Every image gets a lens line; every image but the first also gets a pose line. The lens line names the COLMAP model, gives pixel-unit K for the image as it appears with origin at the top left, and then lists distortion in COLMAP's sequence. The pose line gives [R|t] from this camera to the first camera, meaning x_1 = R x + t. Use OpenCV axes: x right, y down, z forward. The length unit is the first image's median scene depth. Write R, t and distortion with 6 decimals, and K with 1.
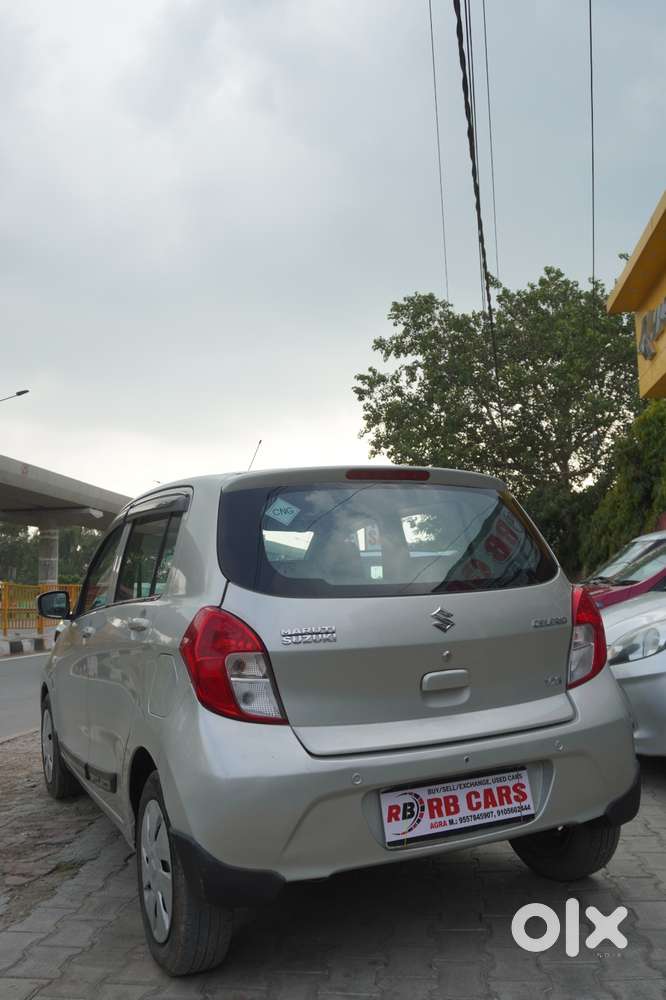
lens RADIAL K [[829.3, 0, 326.7], [0, 829.3, 502.3], [0, 0, 1]] dist [-0.016290, 0.011859]
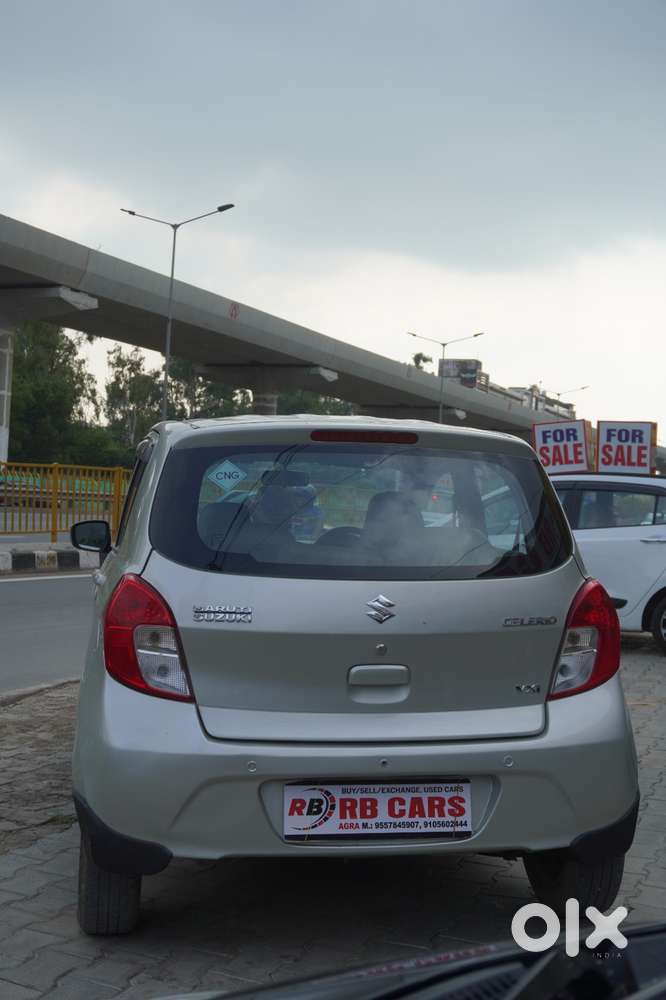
lens RADIAL K [[1202.2, 0, 337.9], [0, 1202.2, 498.3], [0, 0, 1]] dist [0.000723, 0.000000]
pose [[0.962222, 0.072712, -0.262377, 0.439872], [-0.042896, 0.992130, 0.117633, -0.133070], [0.268866, -0.101934, 0.957769, -0.258655]]
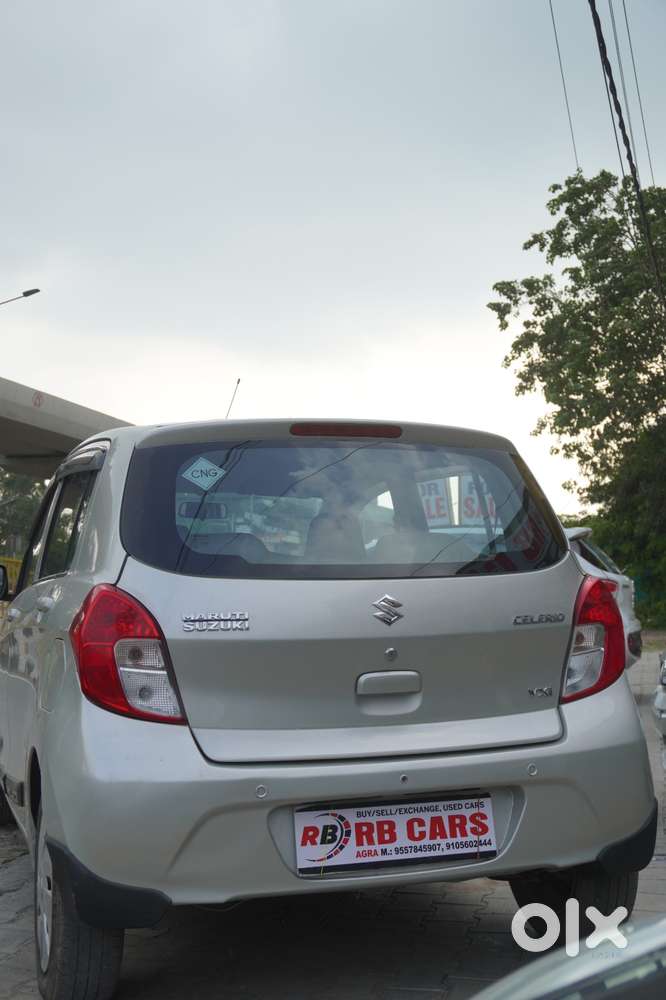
lens RADIAL K [[1202.2, 0, 333.6], [0, 1202.2, 504.2], [0, 0, 1]] dist [0.000723, 0.000000]
pose [[0.993502, 0.024547, -0.111138, 0.221337], [-0.019746, 0.998832, 0.044096, -0.014472], [0.112090, -0.041615, 0.992826, -0.186515]]
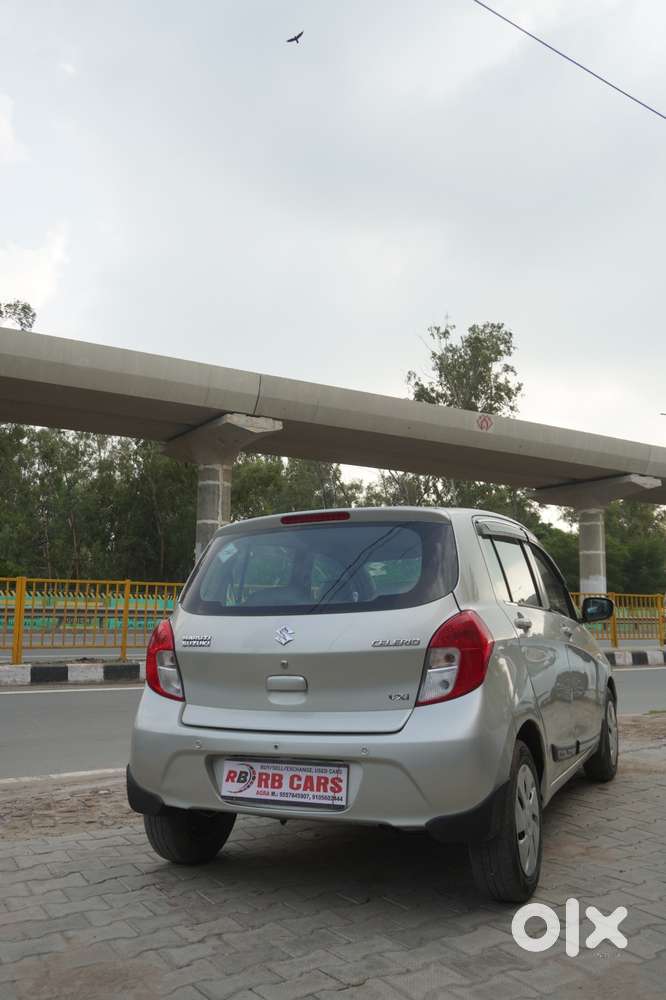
lens RADIAL K [[829.3, 0, 341.5], [0, 829.3, 496.7], [0, 0, 1]] dist [-0.016290, 0.011859]
pose [[0.653709, -0.080070, -0.752498, 1.196926], [0.067657, 0.996588, -0.047267, -0.004239], [0.753715, -0.020013, 0.656896, 0.242035]]
